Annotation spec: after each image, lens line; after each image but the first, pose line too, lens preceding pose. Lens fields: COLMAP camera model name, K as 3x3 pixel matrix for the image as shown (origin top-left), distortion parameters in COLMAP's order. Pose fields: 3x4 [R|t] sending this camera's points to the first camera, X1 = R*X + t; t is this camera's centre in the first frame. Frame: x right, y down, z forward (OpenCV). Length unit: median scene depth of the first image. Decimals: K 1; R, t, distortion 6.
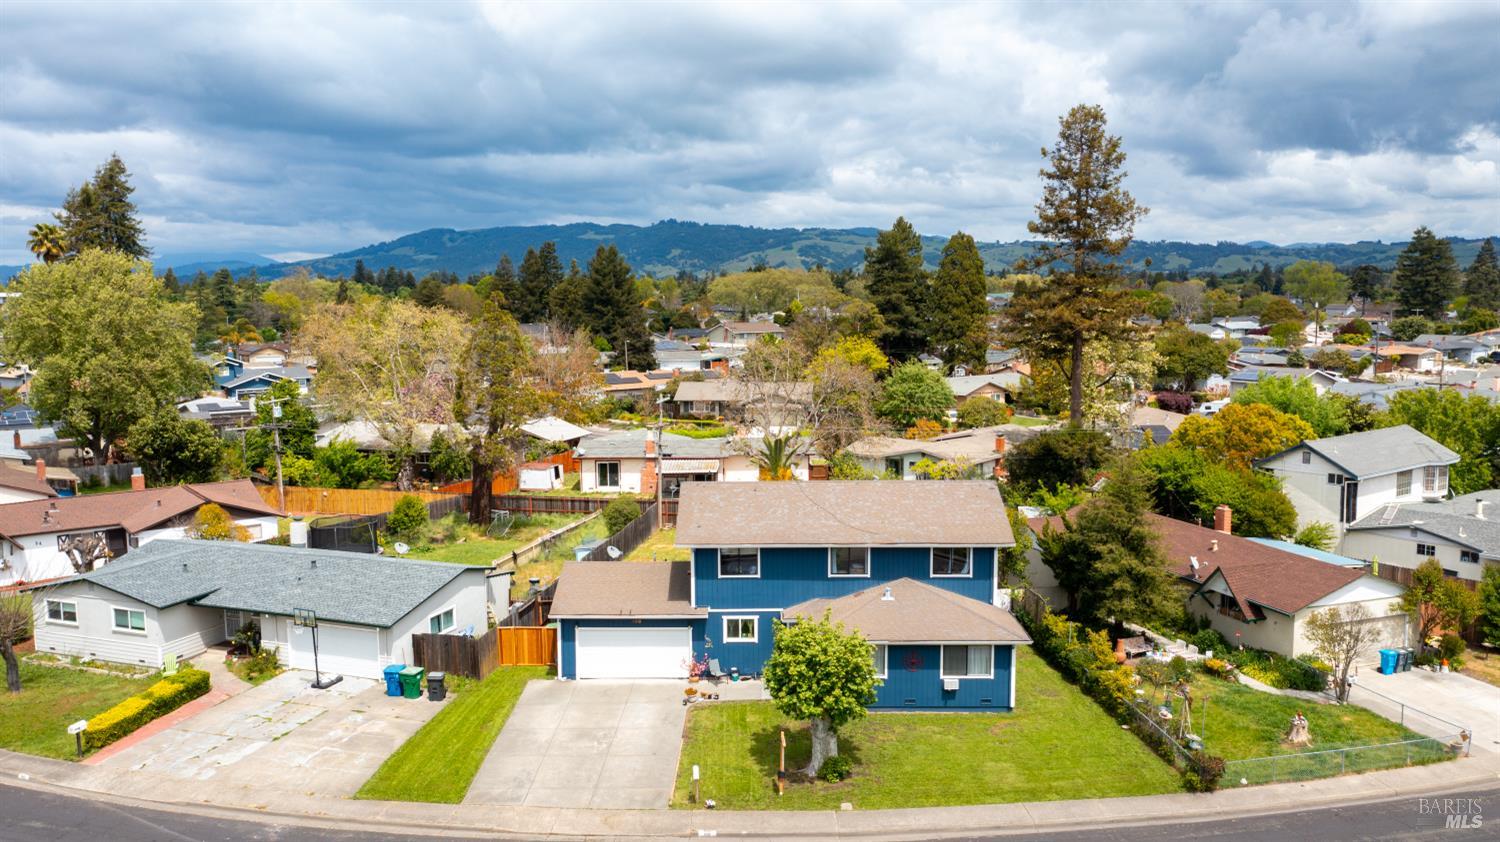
lens RADIAL K [[1182.0, 0, 745.9], [0, 1182.0, 422.8], [0, 0, 1]] dist [-0.012787, -0.001116]
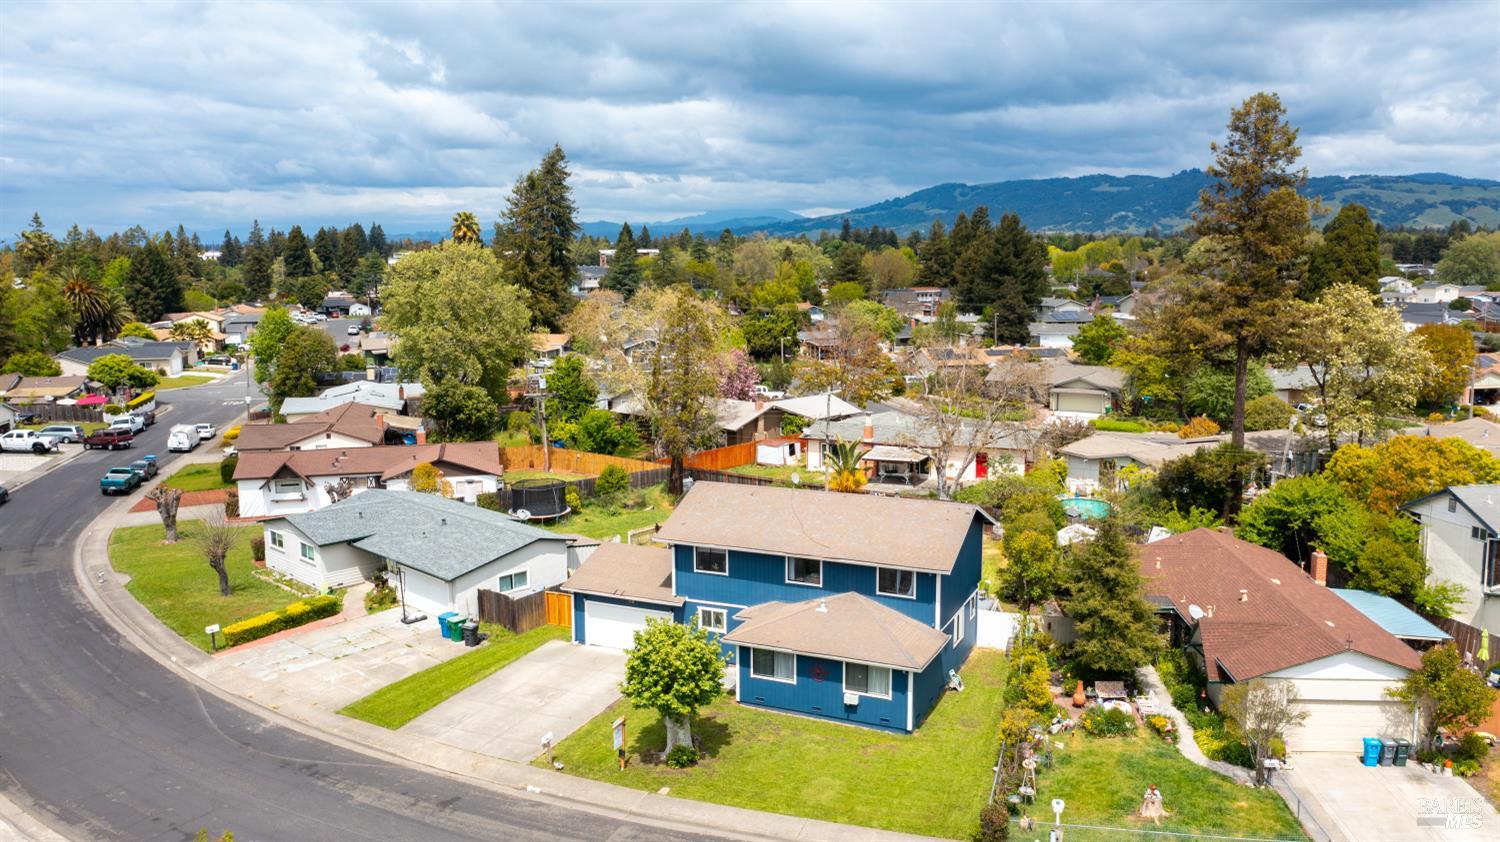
lens RADIAL K [[1176.0, 0, 750.0], [0, 1176.0, 421.0], [0, 0, 1]] dist [-0.017354, 0.002279]
pose [[0.912227, 0.061290, -0.405074, 0.453420], [-0.045816, 0.997806, 0.047795, -0.063589], [0.407114, -0.025041, 0.913034, 0.017914]]
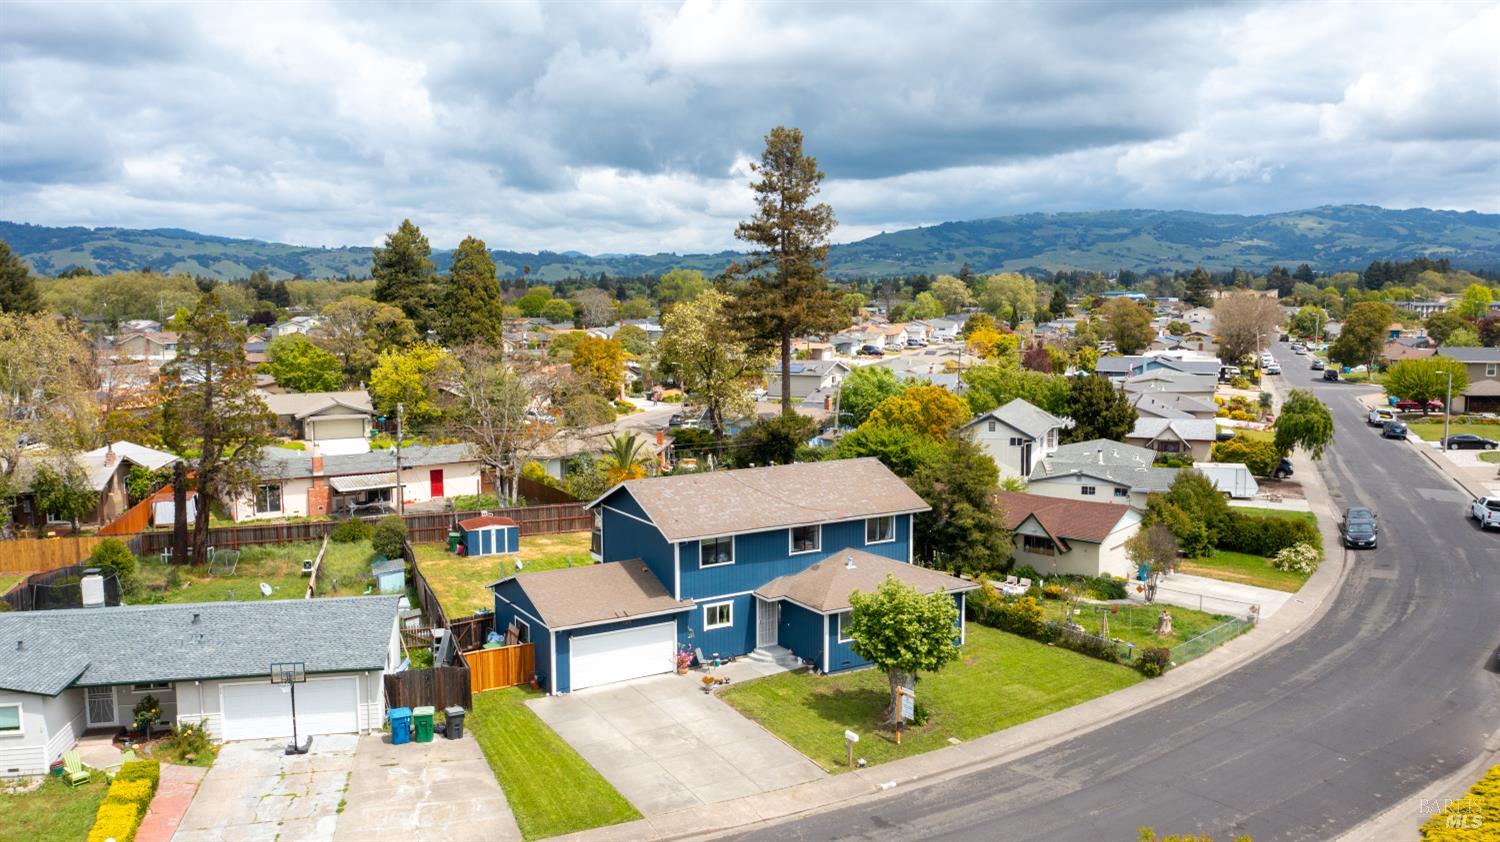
lens RADIAL K [[1182.0, 0, 745.9], [0, 1182.0, 422.8], [0, 0, 1]] dist [-0.012787, -0.001116]
pose [[0.851108, -0.055658, 0.522032, -0.507867], [0.058655, 0.998220, 0.010799, -0.003611], [-0.521704, 0.021429, 0.852857, 0.099176]]
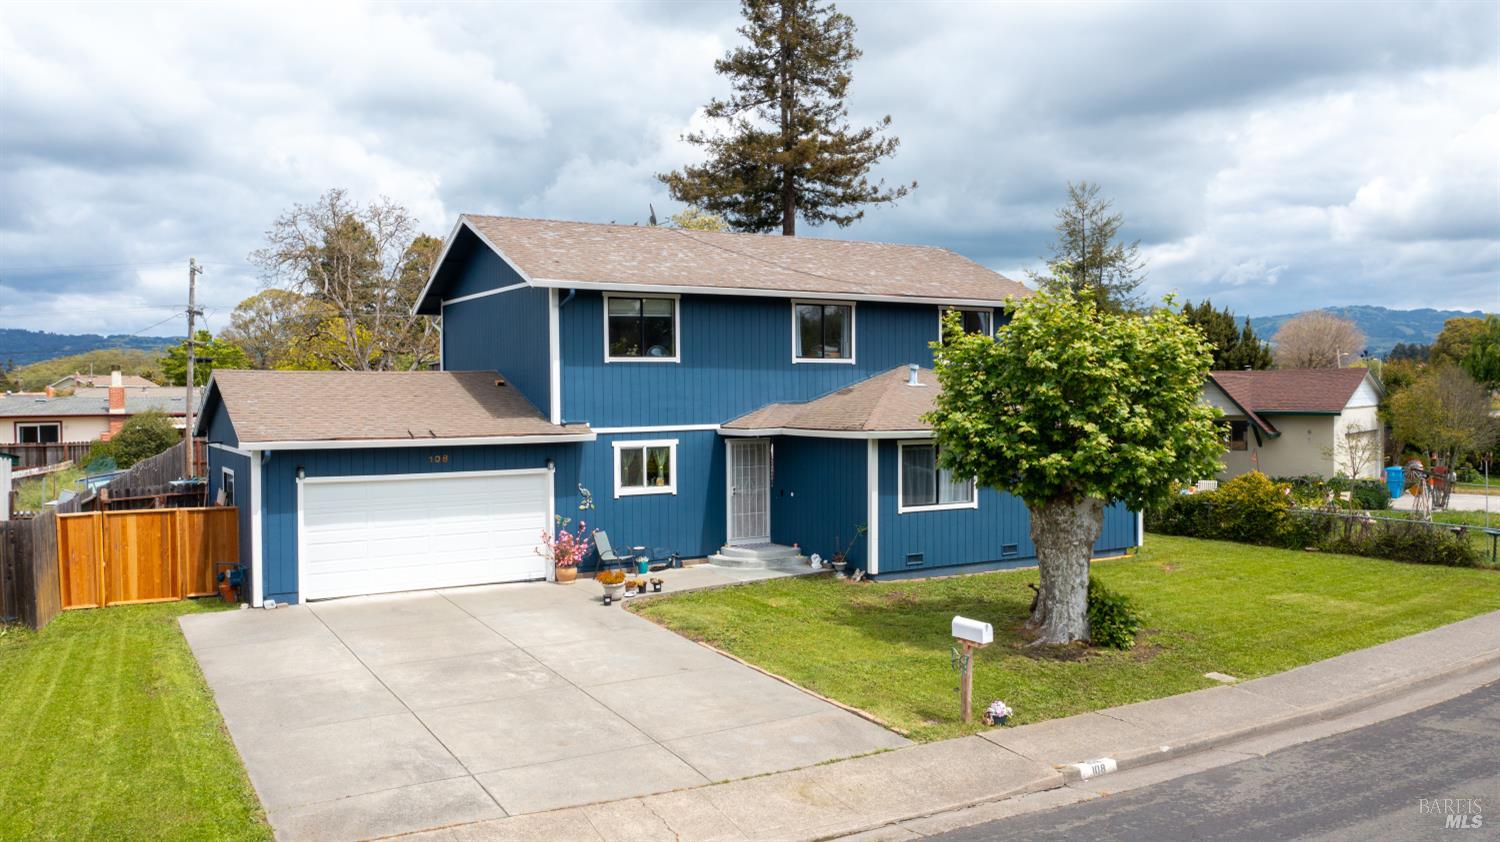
lens RADIAL K [[1182.0, 0, 745.9], [0, 1182.0, 422.8], [0, 0, 1]] dist [-0.012787, -0.001116]
pose [[0.854787, -0.013395, 0.518806, -0.223561], [0.063651, 0.994826, -0.079186, 0.195080], [-0.515061, 0.100710, 0.851216, 0.543989]]
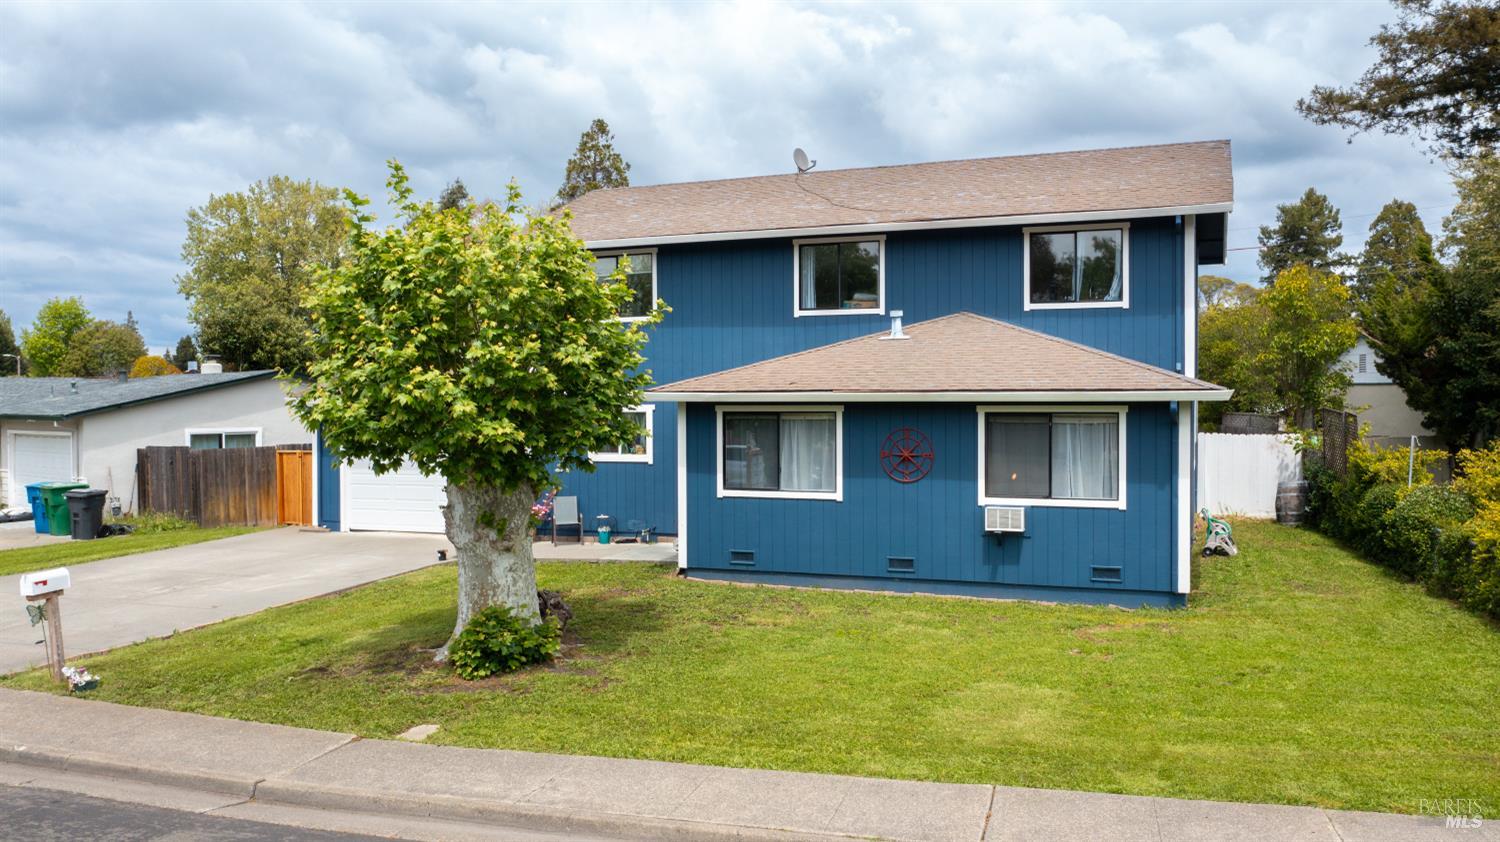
lens RADIAL K [[1182.0, 0, 745.9], [0, 1182.0, 422.8], [0, 0, 1]] dist [-0.012787, -0.001116]
pose [[0.934299, 0.006597, -0.356430, 0.209148], [-0.039955, 0.995467, -0.086308, 0.206084], [0.354245, 0.094879, 0.930327, 0.567226]]
